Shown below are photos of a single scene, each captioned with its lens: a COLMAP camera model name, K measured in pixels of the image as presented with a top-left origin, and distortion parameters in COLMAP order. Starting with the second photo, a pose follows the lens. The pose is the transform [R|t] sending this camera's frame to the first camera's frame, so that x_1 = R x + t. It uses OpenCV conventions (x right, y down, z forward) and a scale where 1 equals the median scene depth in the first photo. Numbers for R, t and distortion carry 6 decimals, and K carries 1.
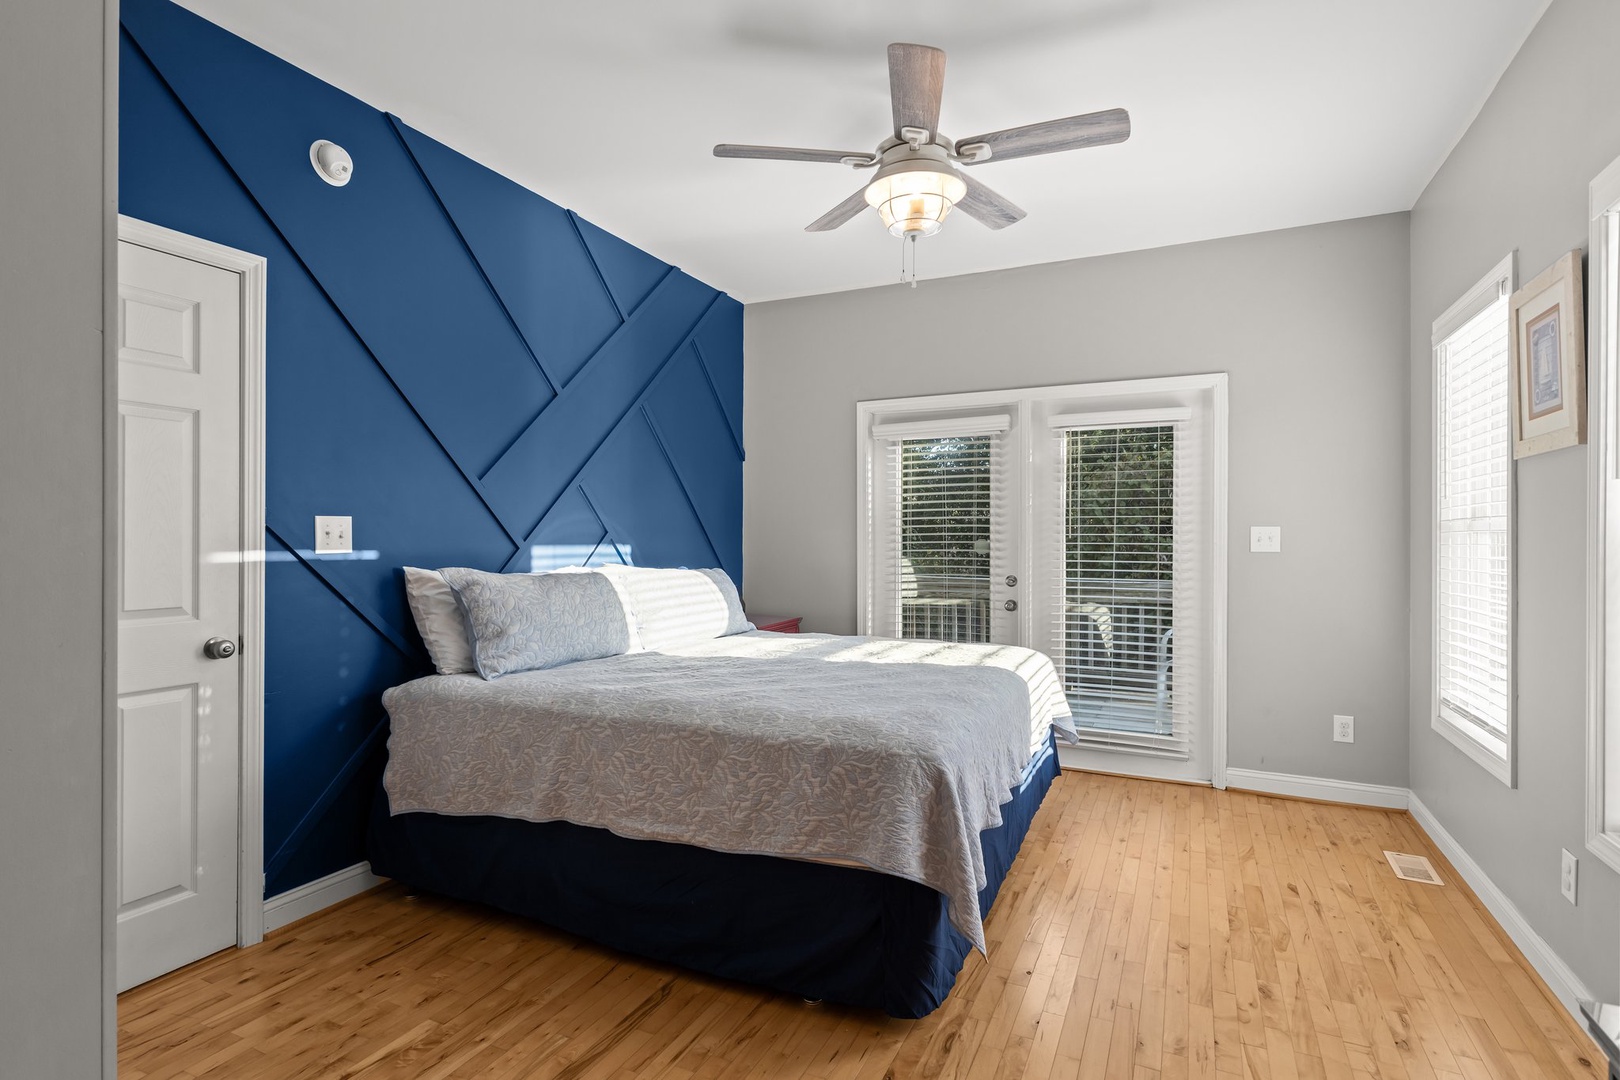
lens RADIAL K [[747.7, 0, 817.2], [0, 747.7, 531.3], [0, 0, 1]] dist [-0.000626, 0.000180]
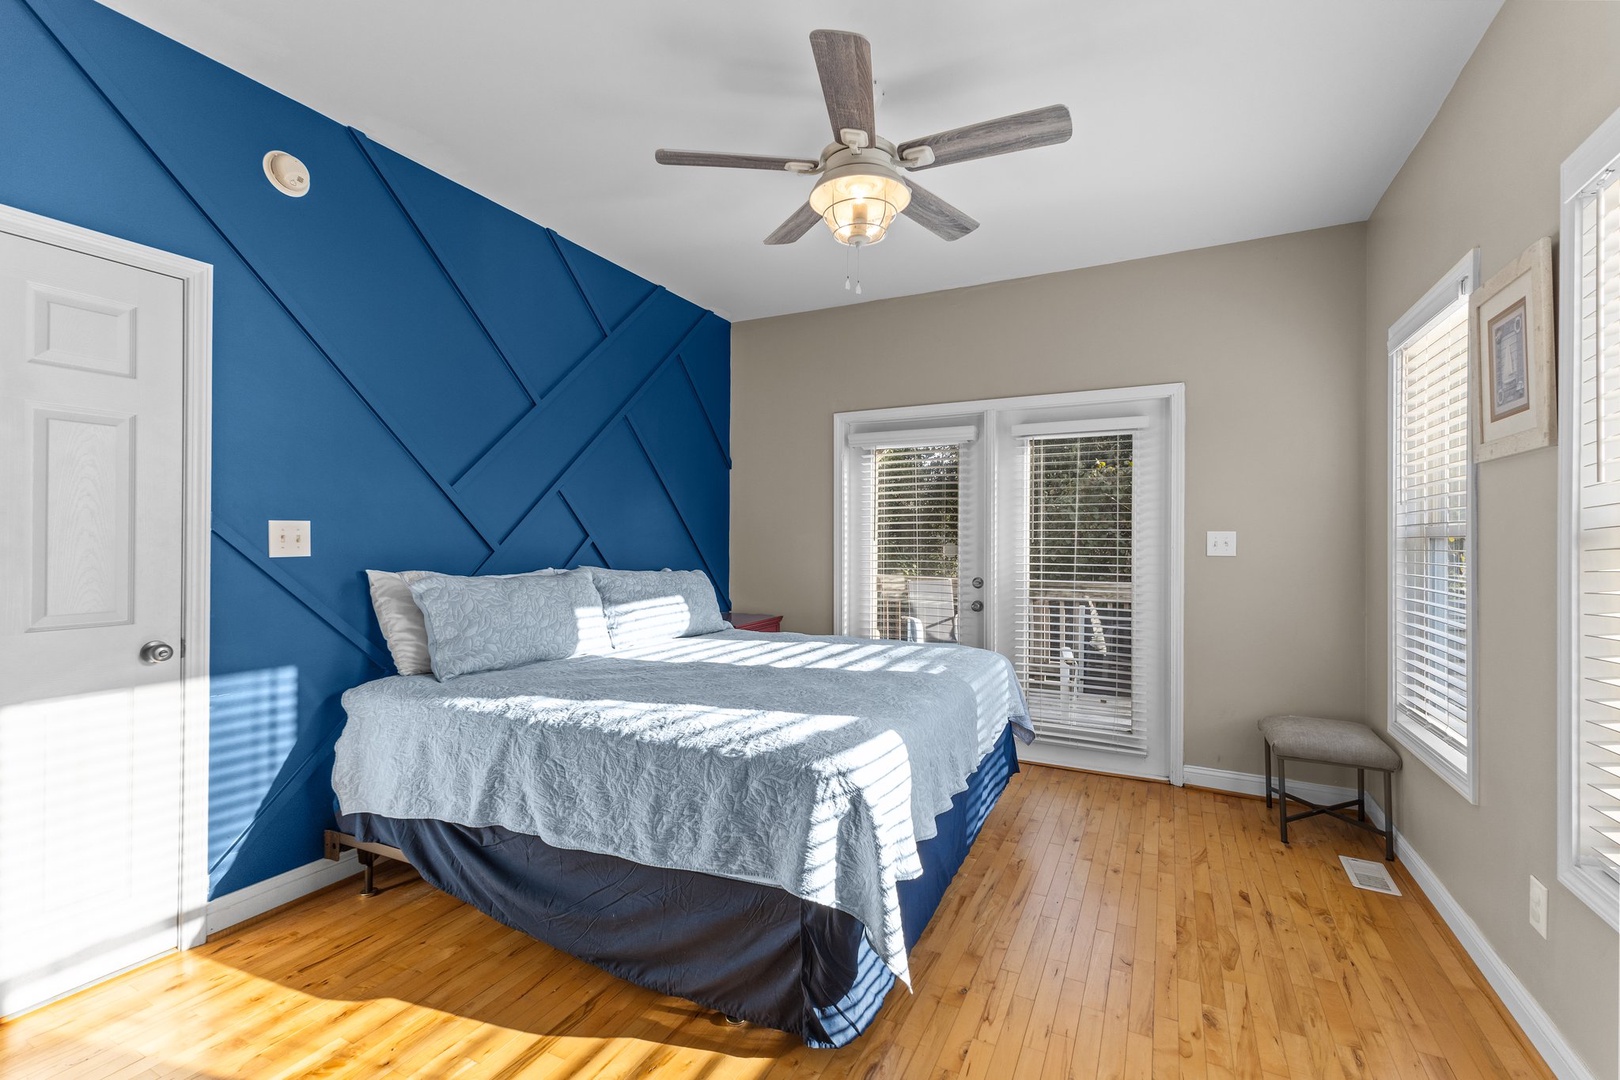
lens RADIAL K [[667.7, 0, 812.1], [0, 667.7, 531.8], [0, 0, 1]] dist [0.007924, -0.000157]
pose [[0.999769, 0.001542, -0.021459, 0.083527], [-0.001601, 0.999995, -0.002721, -0.003730], [0.021454, 0.002755, 0.999766, 0.098096]]
